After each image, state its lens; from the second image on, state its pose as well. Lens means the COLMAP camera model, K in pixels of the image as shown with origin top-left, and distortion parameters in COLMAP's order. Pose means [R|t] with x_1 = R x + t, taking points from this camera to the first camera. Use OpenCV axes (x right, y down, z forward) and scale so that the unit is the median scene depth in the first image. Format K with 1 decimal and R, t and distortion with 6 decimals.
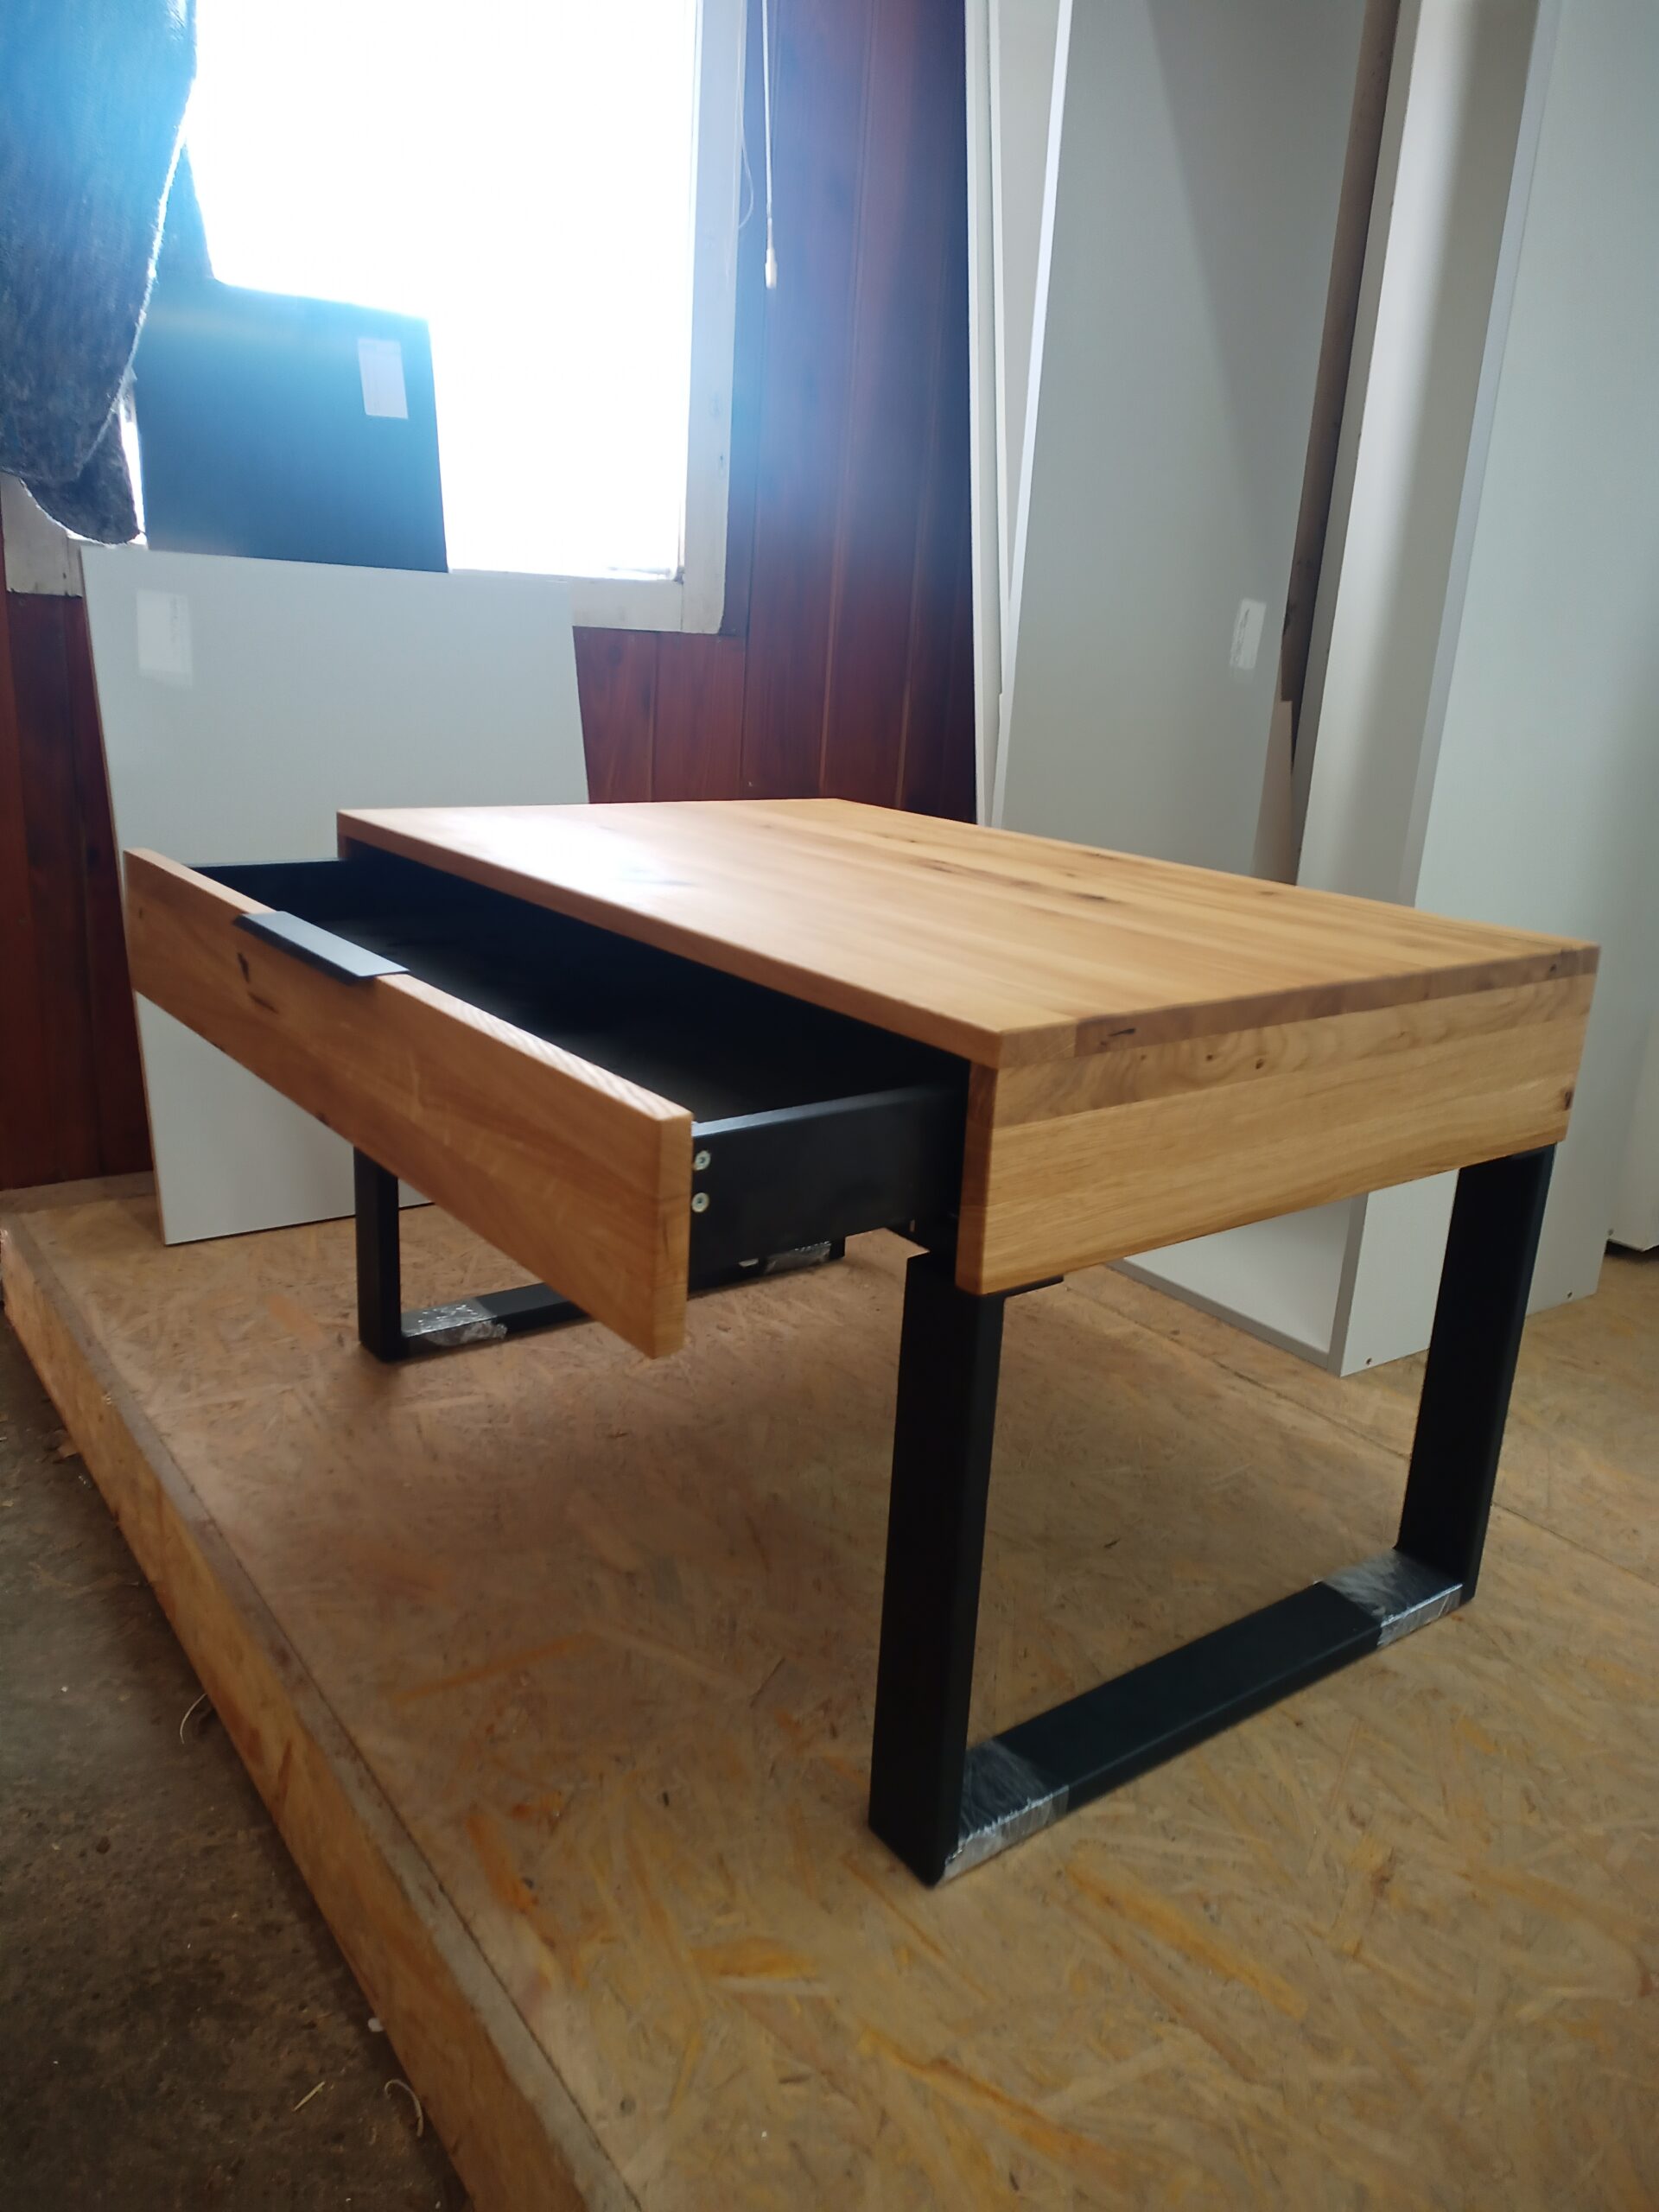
lens RADIAL K [[1604.8, 0, 829.5], [0, 1604.8, 1106.0], [0, 0, 1]] dist [0.044159, -0.041555]
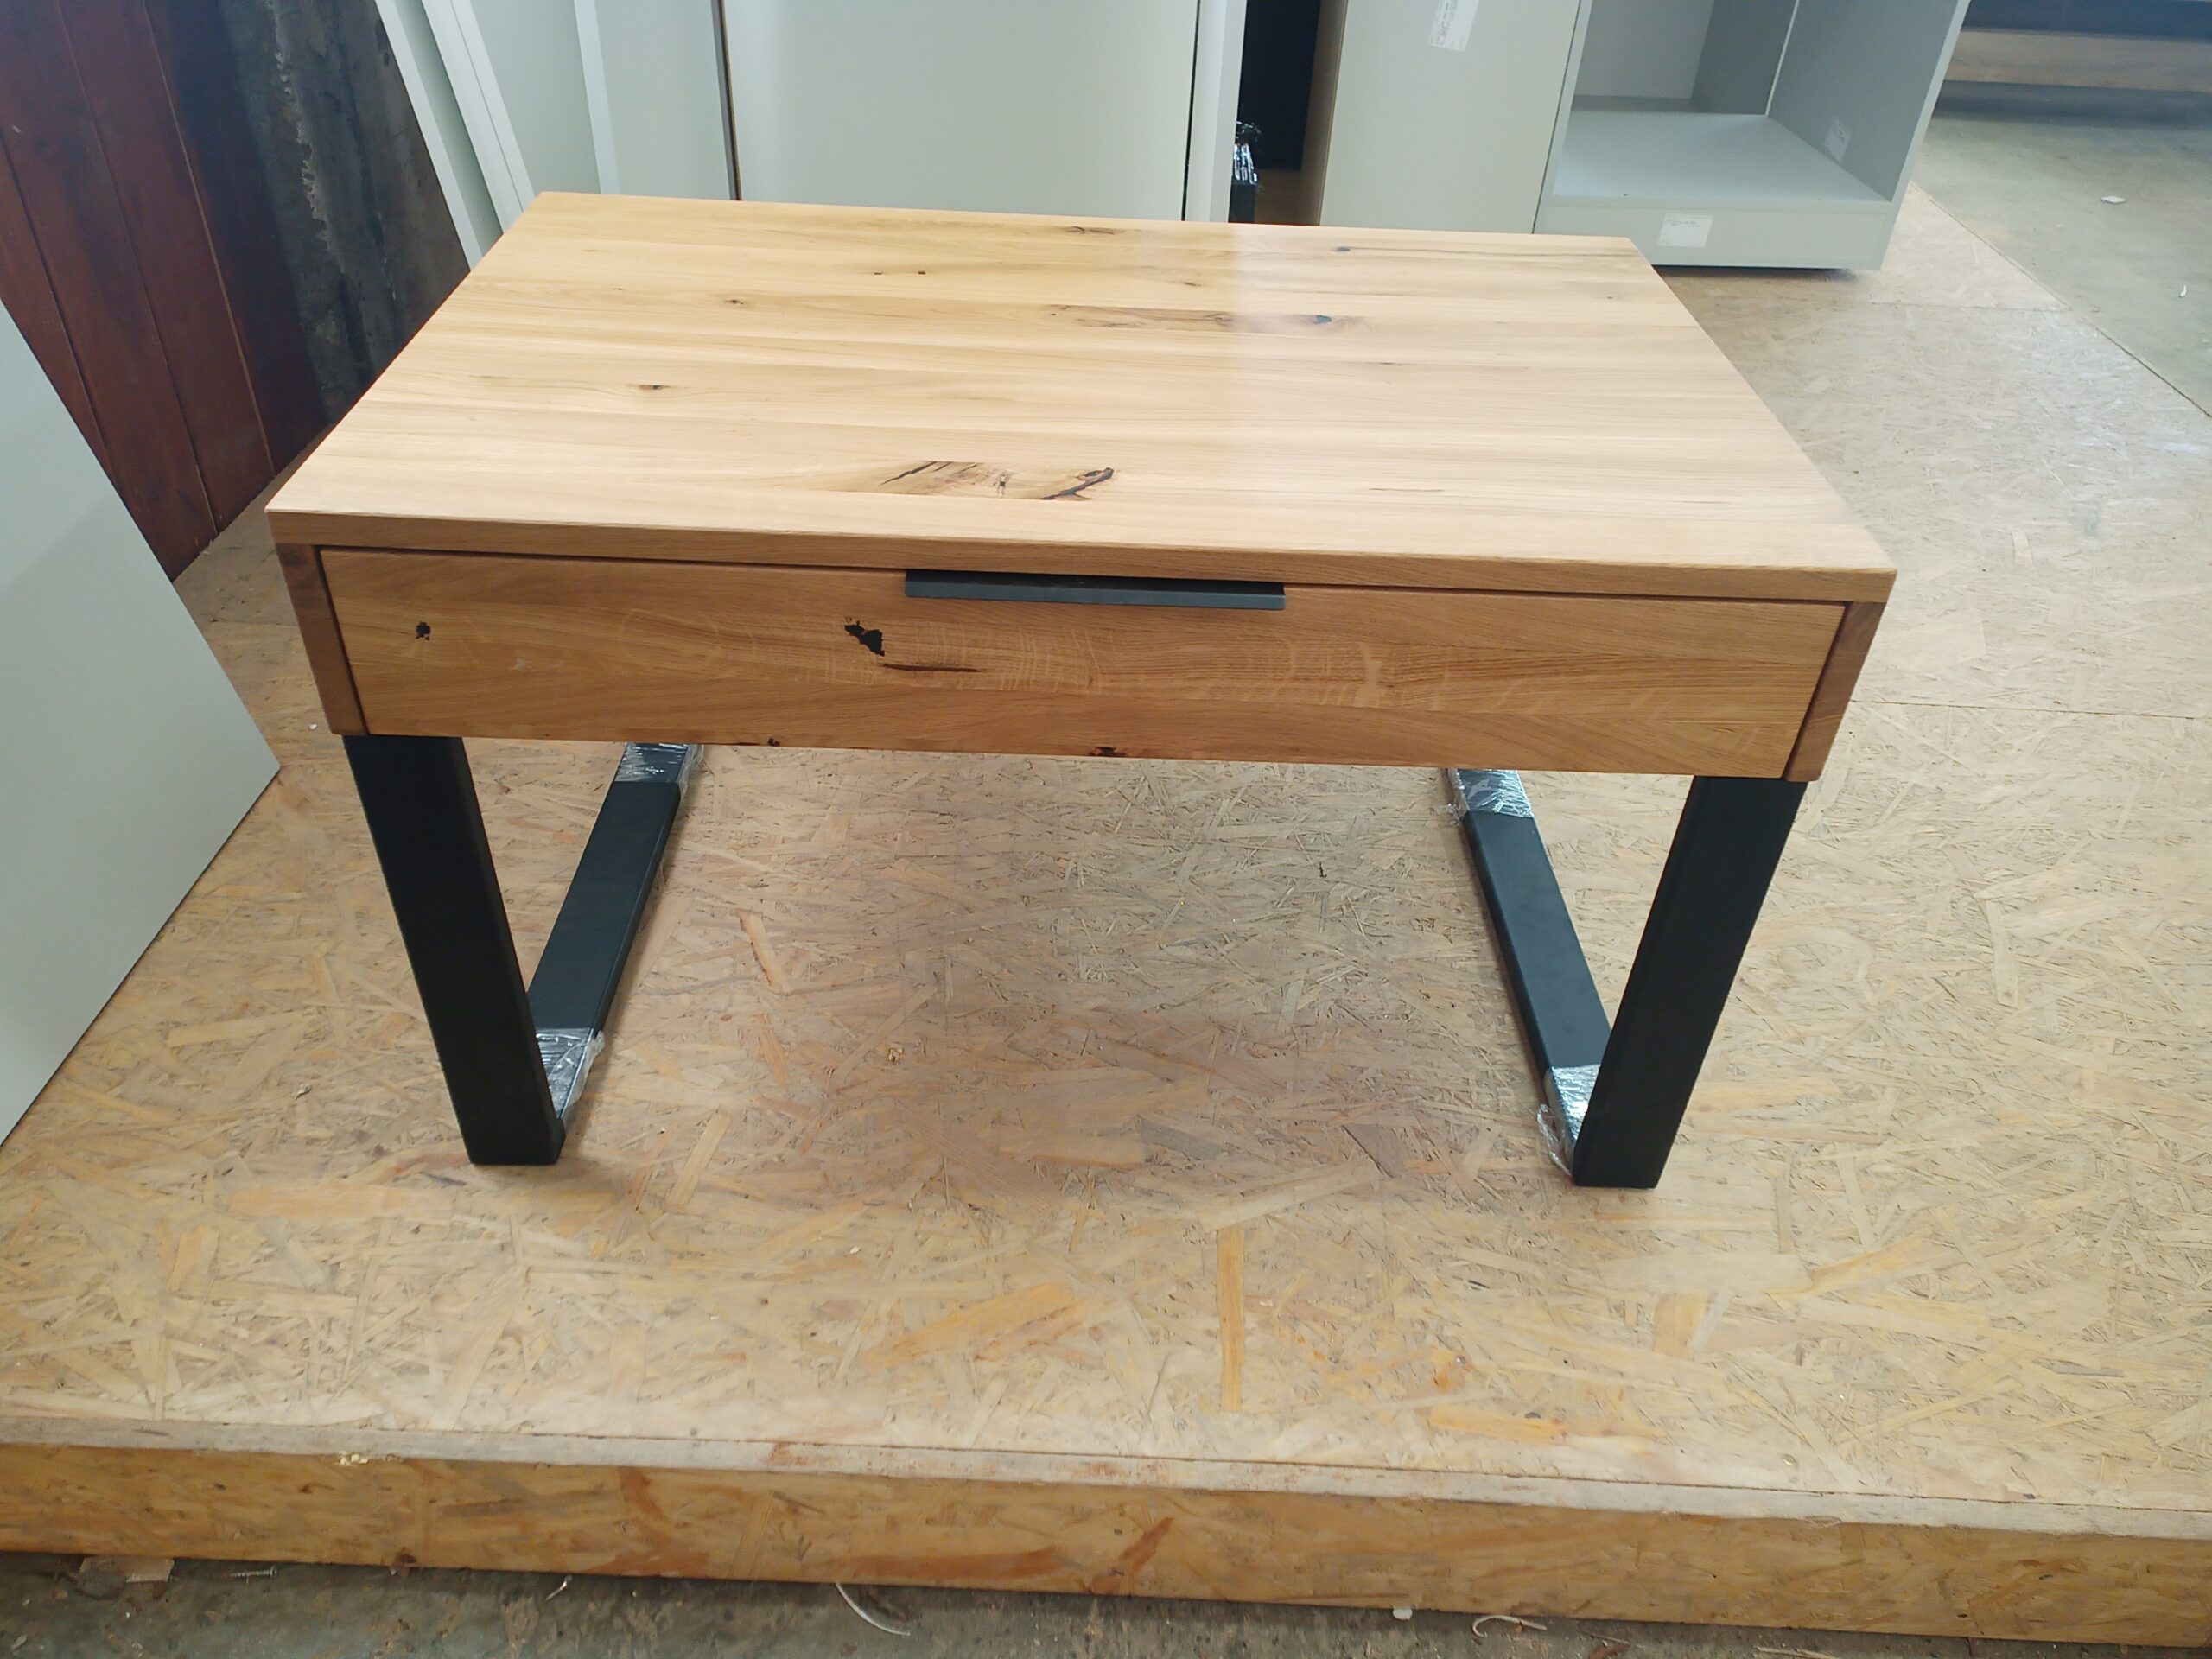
lens RADIAL K [[1604.8, 0, 1088.2], [0, 1604.8, 838.5], [0, 0, 1]] dist [0.044159, -0.041555]
pose [[0.602509, -0.510962, 0.613107, -0.806463], [0.221206, 0.845012, 0.486849, -0.443867], [-0.766845, -0.157708, 0.622156, 0.571853]]
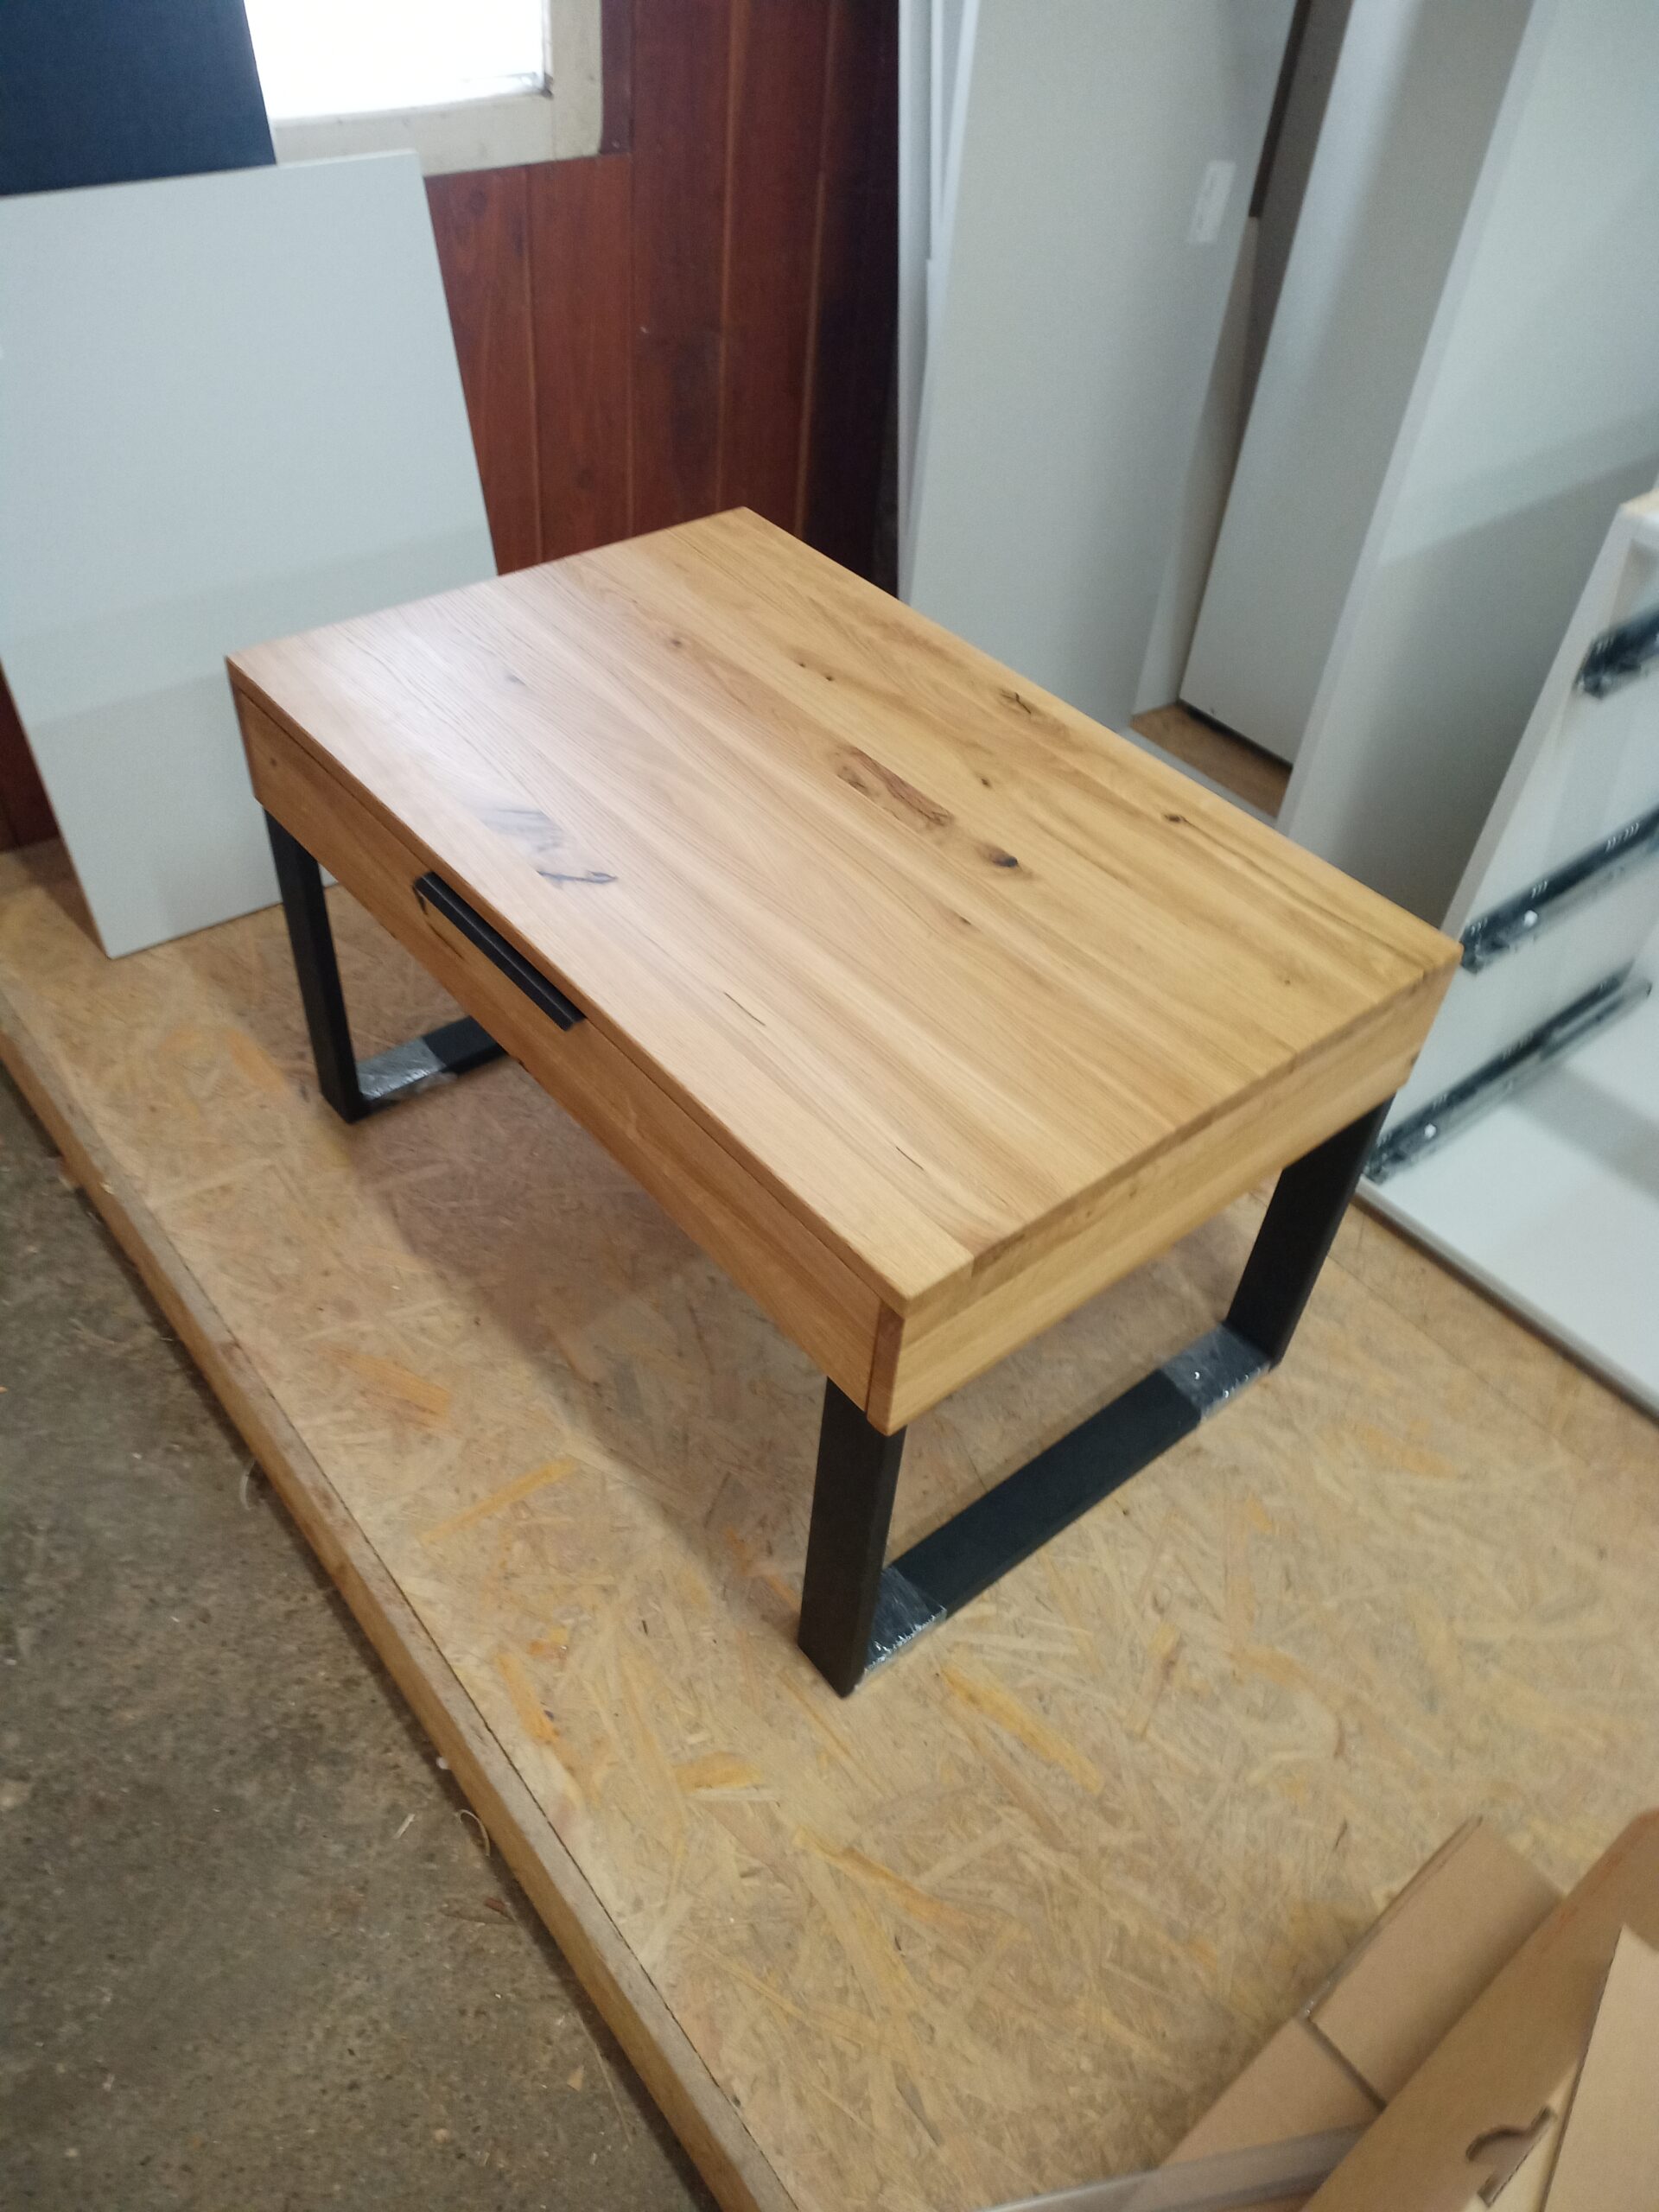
lens RADIAL K [[1604.8, 0, 829.5], [0, 1604.8, 1106.0], [0, 0, 1]] dist [0.044159, -0.041555]
pose [[0.998477, -0.023819, 0.049765, -0.005286], [-0.002260, 0.883595, 0.468247, -0.580108], [-0.055125, -0.467646, 0.882195, 0.025114]]
